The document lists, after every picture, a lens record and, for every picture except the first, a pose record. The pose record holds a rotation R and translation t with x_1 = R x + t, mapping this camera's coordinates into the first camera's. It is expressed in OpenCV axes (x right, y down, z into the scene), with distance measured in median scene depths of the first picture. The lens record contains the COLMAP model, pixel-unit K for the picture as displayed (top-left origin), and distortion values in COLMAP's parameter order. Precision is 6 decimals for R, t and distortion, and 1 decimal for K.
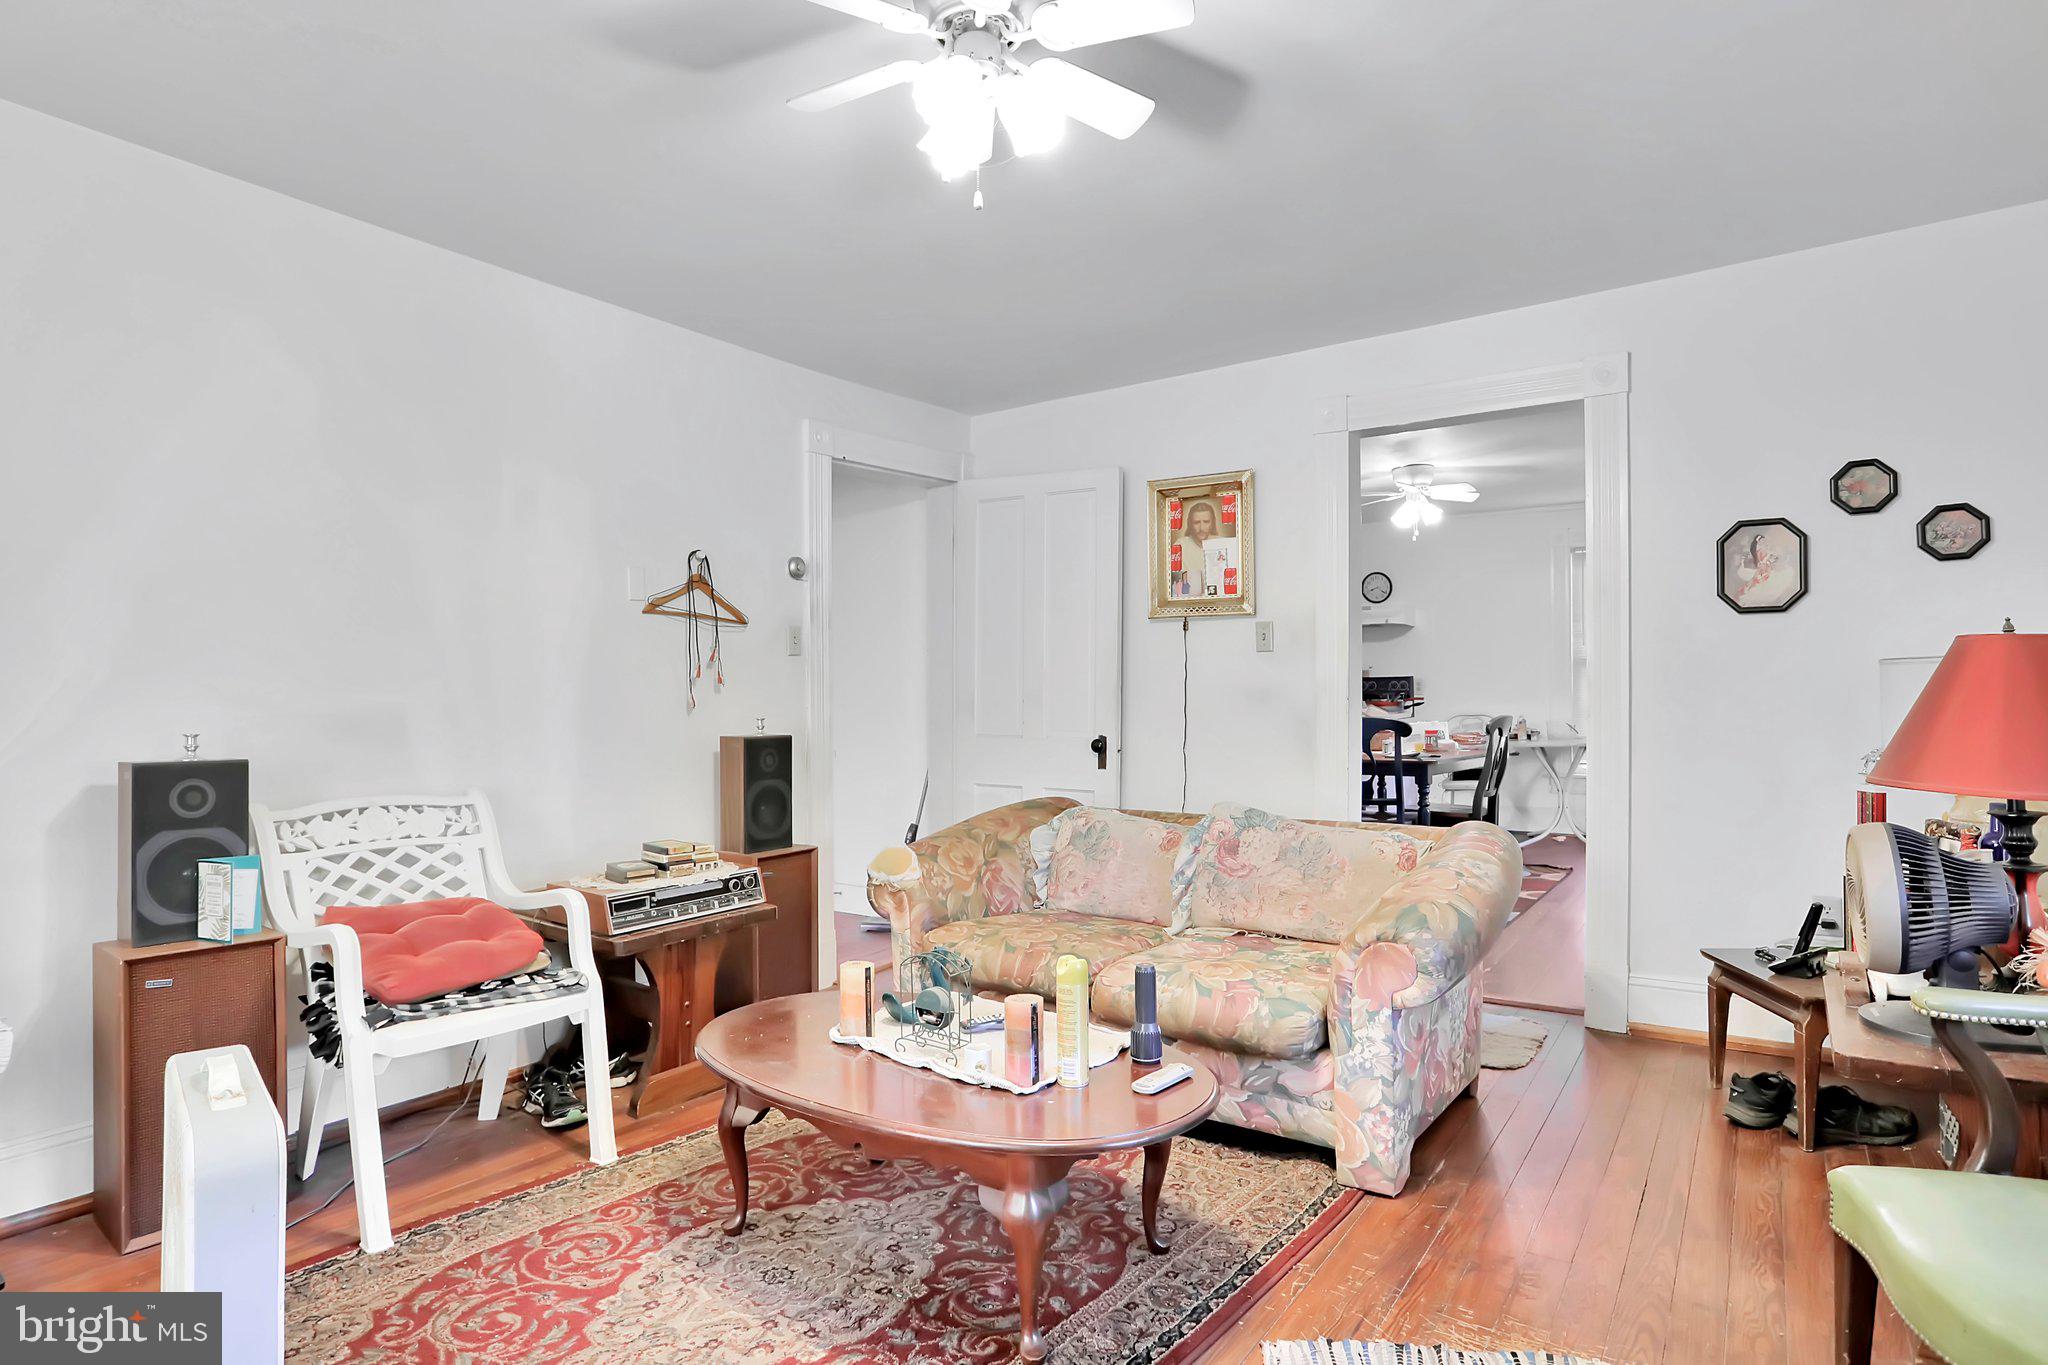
lens RADIAL K [[1067.6, 0, 1024.0], [0, 1067.6, 682.5], [0, 0, 1]] dist [-0.047771, 0.000101]
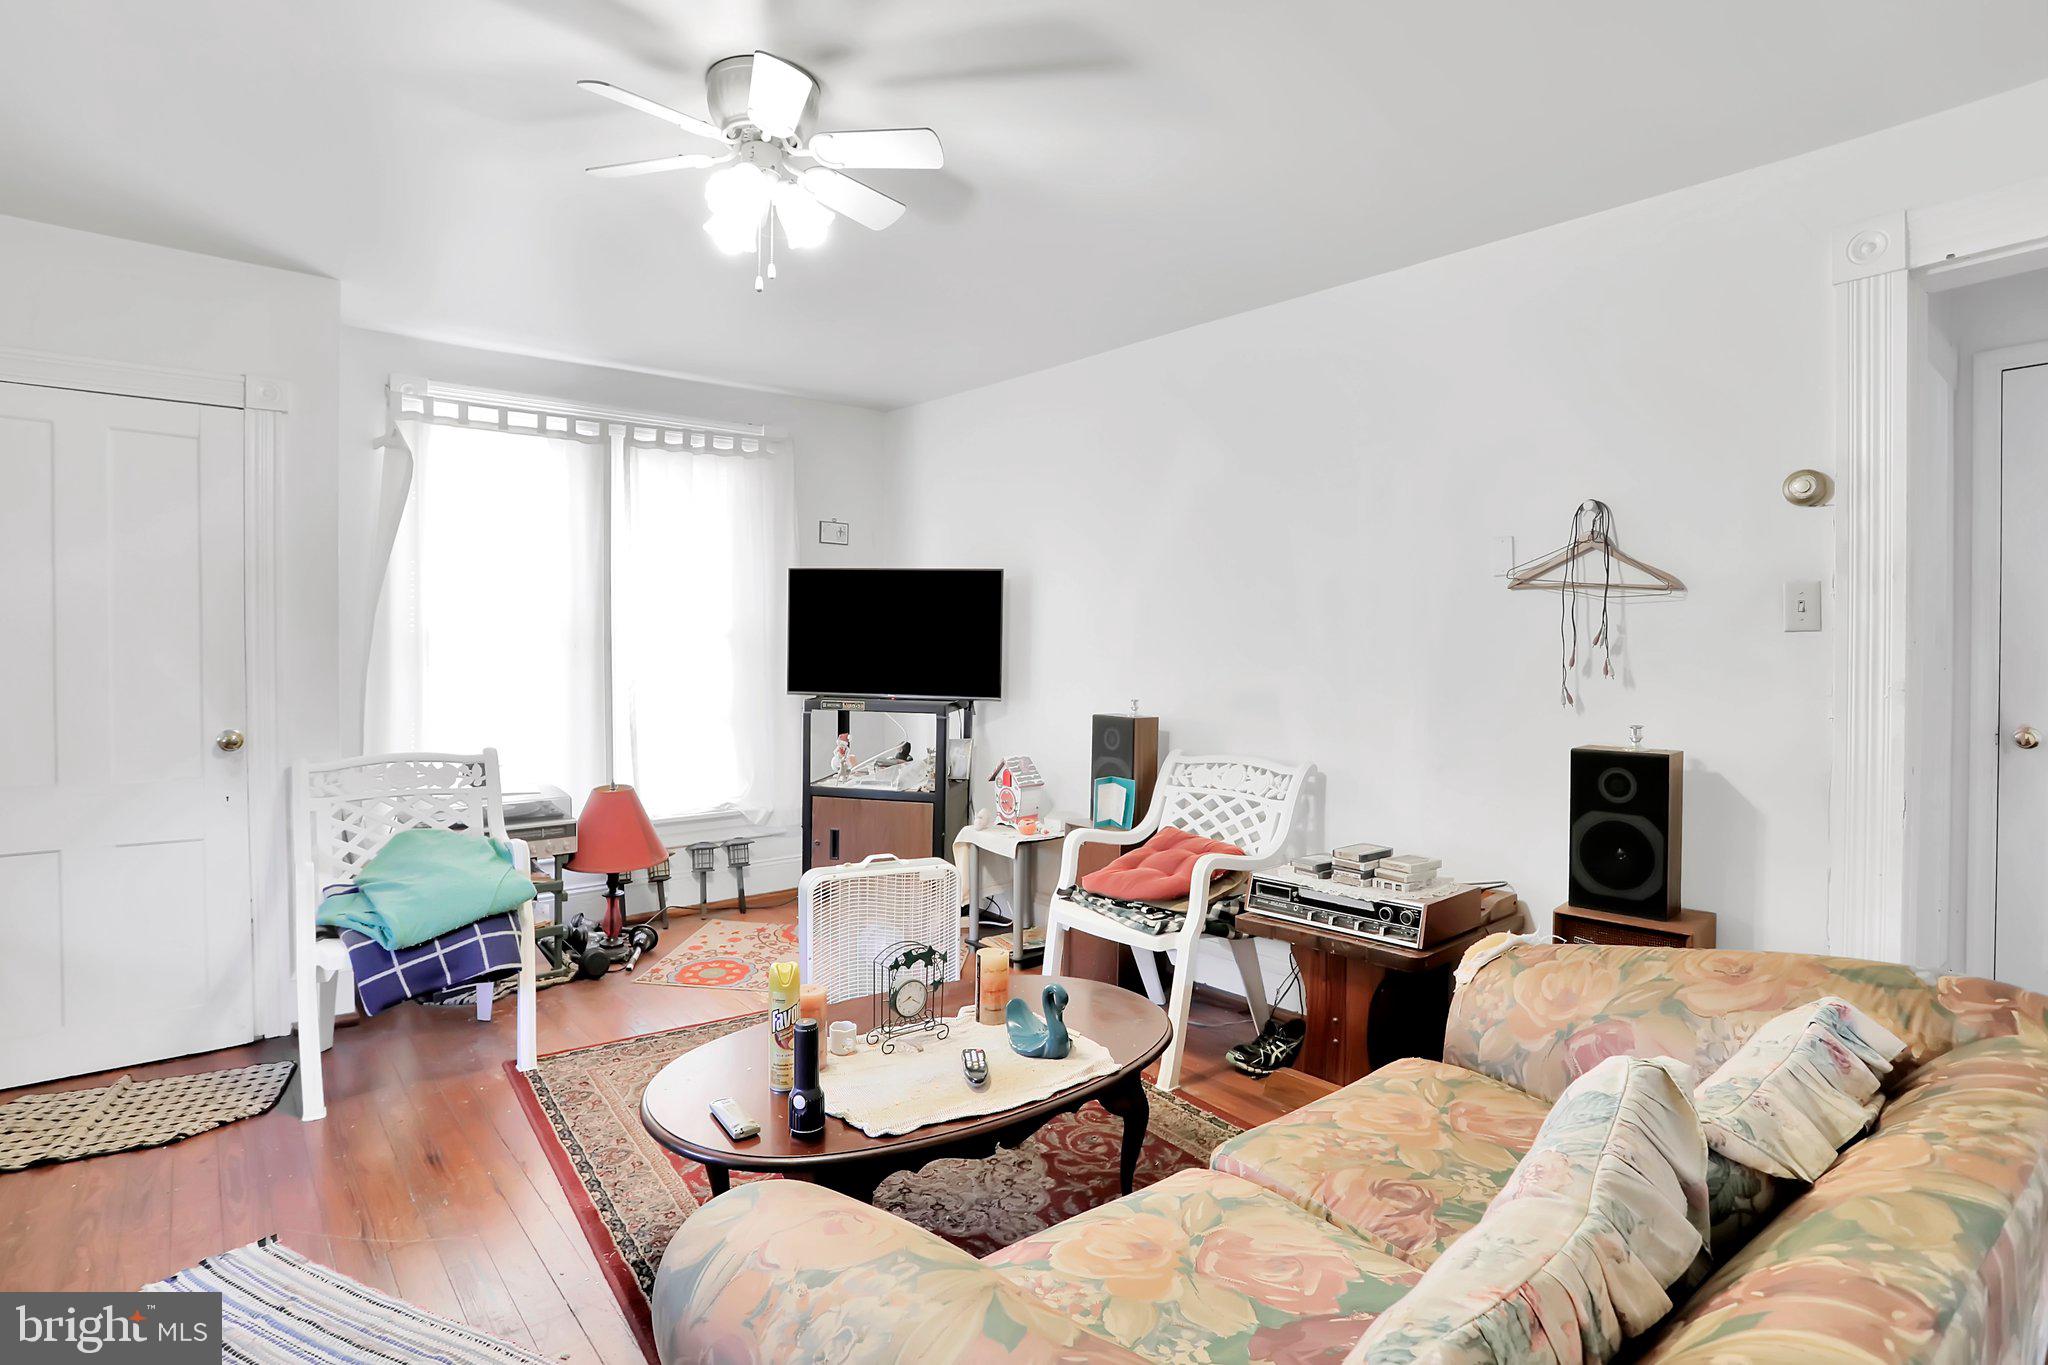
lens RADIAL K [[1026.5, 0, 1024.0], [0, 1026.5, 682.5], [0, 0, 1]] dist [-0.091012, 0.000150]
pose [[-0.272758, 0.009611, -0.962035, 0.605037], [-0.019930, 0.999679, 0.015638, 0.004096], [0.961876, 0.023439, -0.272479, 1.015272]]
